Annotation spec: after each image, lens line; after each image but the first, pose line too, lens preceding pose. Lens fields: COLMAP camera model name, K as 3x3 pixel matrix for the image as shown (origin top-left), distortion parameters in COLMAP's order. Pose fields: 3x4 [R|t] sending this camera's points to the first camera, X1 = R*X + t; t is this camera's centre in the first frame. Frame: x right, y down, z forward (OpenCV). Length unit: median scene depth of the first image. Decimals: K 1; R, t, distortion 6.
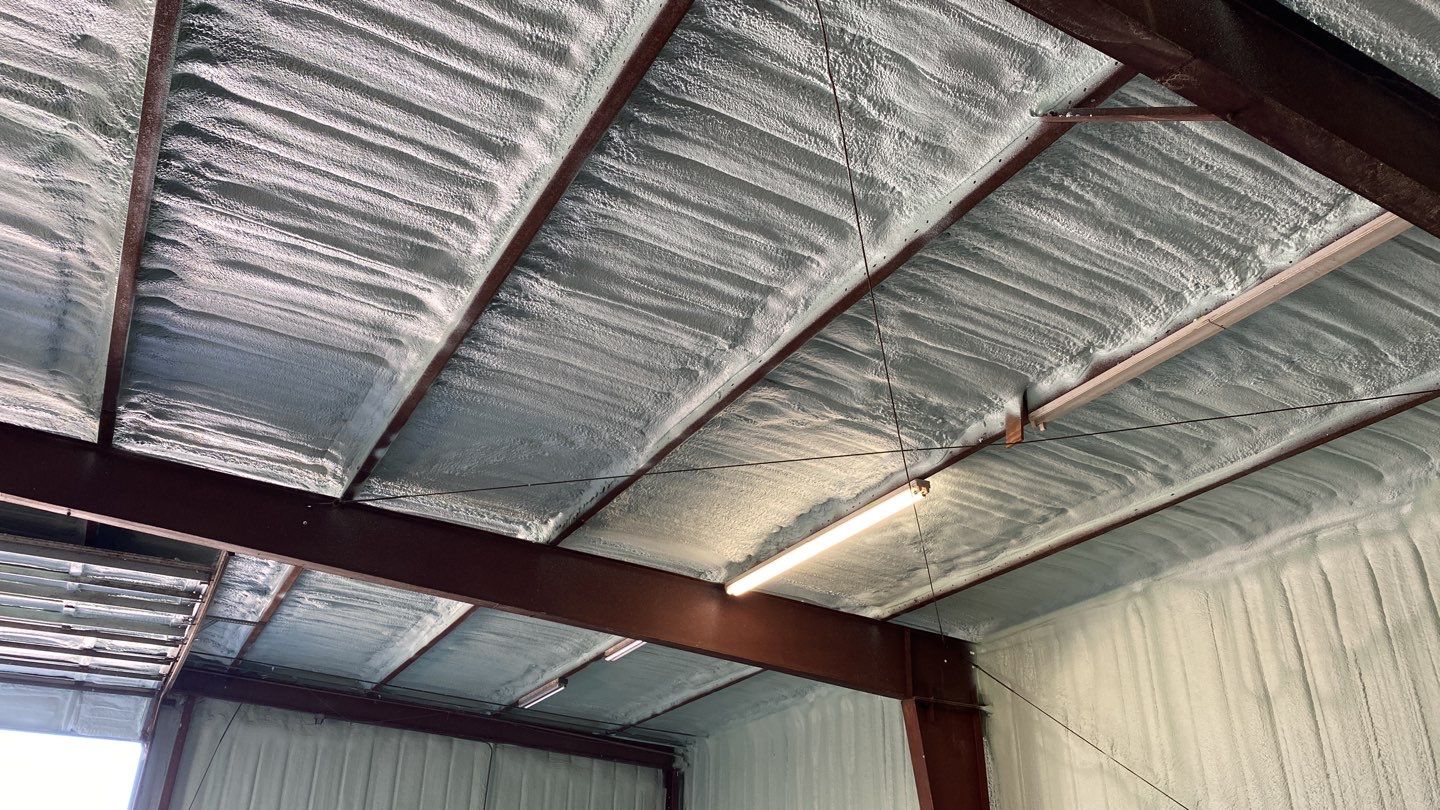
lens RADIAL K [[1109.9, 0, 720.0], [0, 1109.9, 405.0], [0, 0, 1]] dist [0.030291, -0.034532]
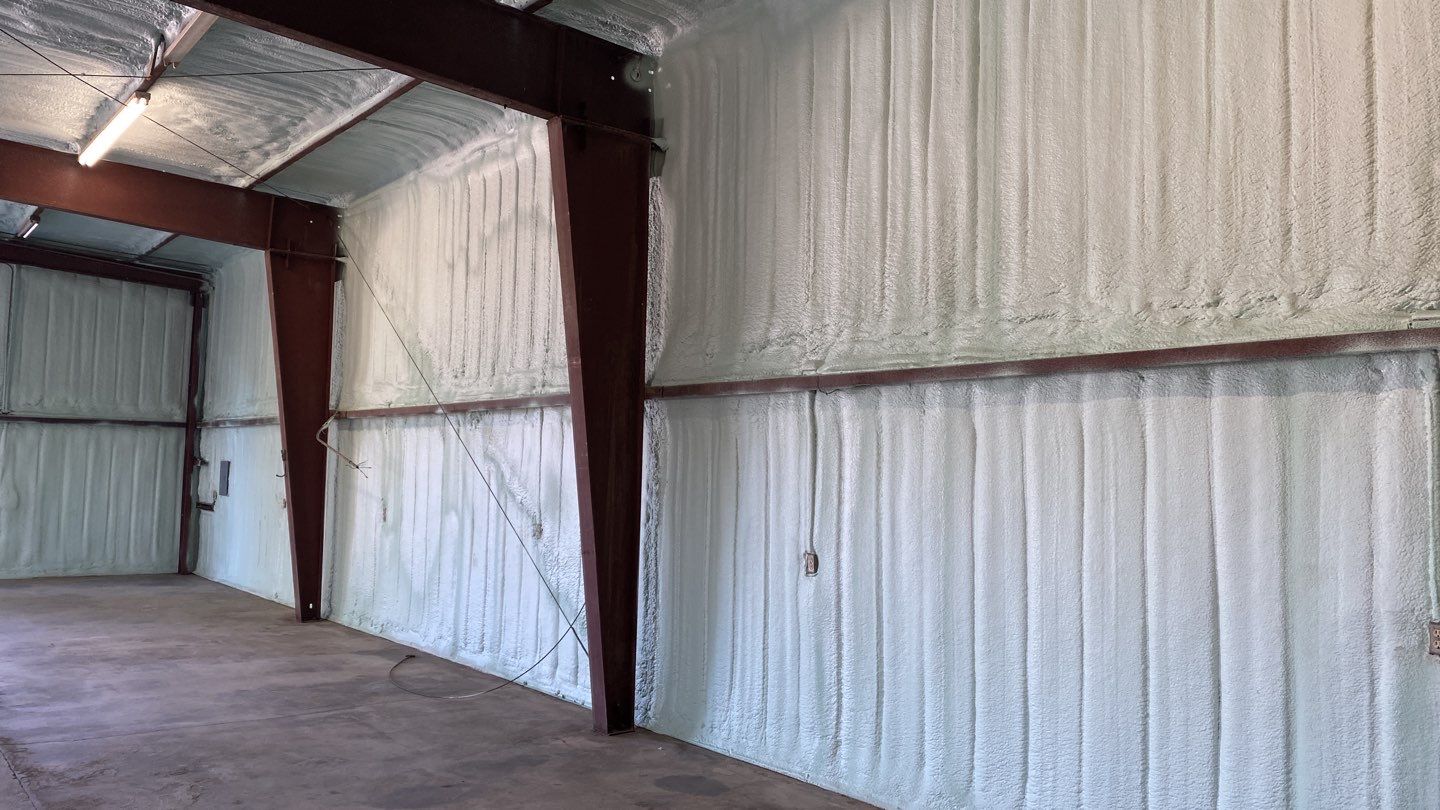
lens RADIAL K [[1109.9, 0, 720.0], [0, 1109.9, 405.0], [0, 0, 1]] dist [0.030291, -0.034532]
pose [[0.986450, 0.019133, 0.162944, 0.498980], [-0.084272, 0.911231, 0.403182, -0.140461], [-0.140765, -0.411451, 0.900496, -0.312850]]
